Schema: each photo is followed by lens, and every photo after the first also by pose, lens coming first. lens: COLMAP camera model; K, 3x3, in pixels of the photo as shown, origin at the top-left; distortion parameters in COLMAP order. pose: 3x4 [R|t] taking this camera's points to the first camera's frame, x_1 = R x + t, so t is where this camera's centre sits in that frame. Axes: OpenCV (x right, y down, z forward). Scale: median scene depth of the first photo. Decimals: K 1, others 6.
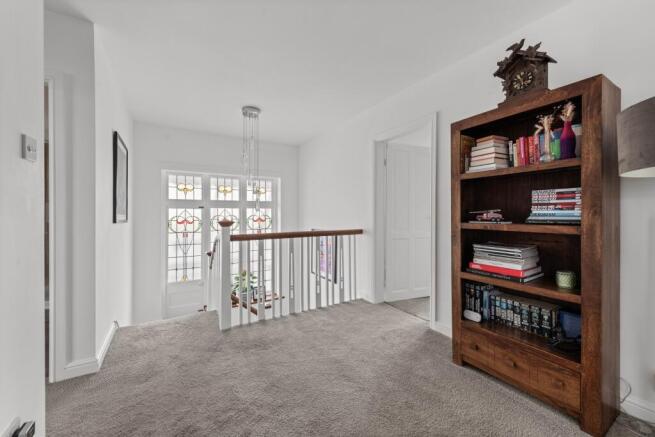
lens RADIAL K [[255.0, 0, 325.0], [0, 255.0, 215.2], [0, 0, 1]] dist [0.000914, -0.000208]
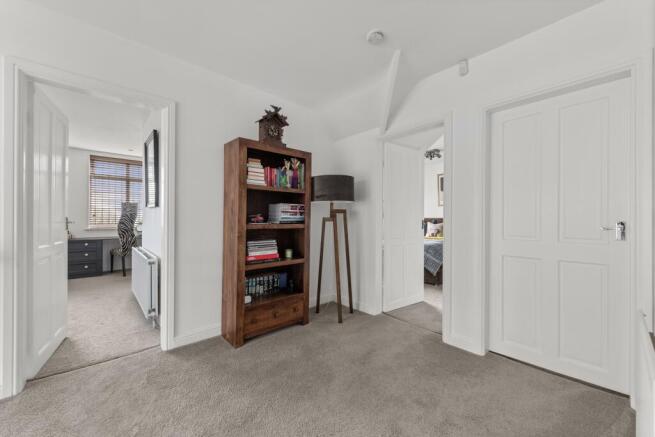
lens RADIAL K [[255.0, 0, 325.4], [0, 255.0, 217.9], [0, 0, 1]] dist [0.000914, -0.000208]
pose [[-0.187952, -0.003165, 0.982173, -0.768674], [-0.005009, 0.999985, 0.002264, -0.006771], [-0.982165, -0.004494, -0.187965, 0.932286]]
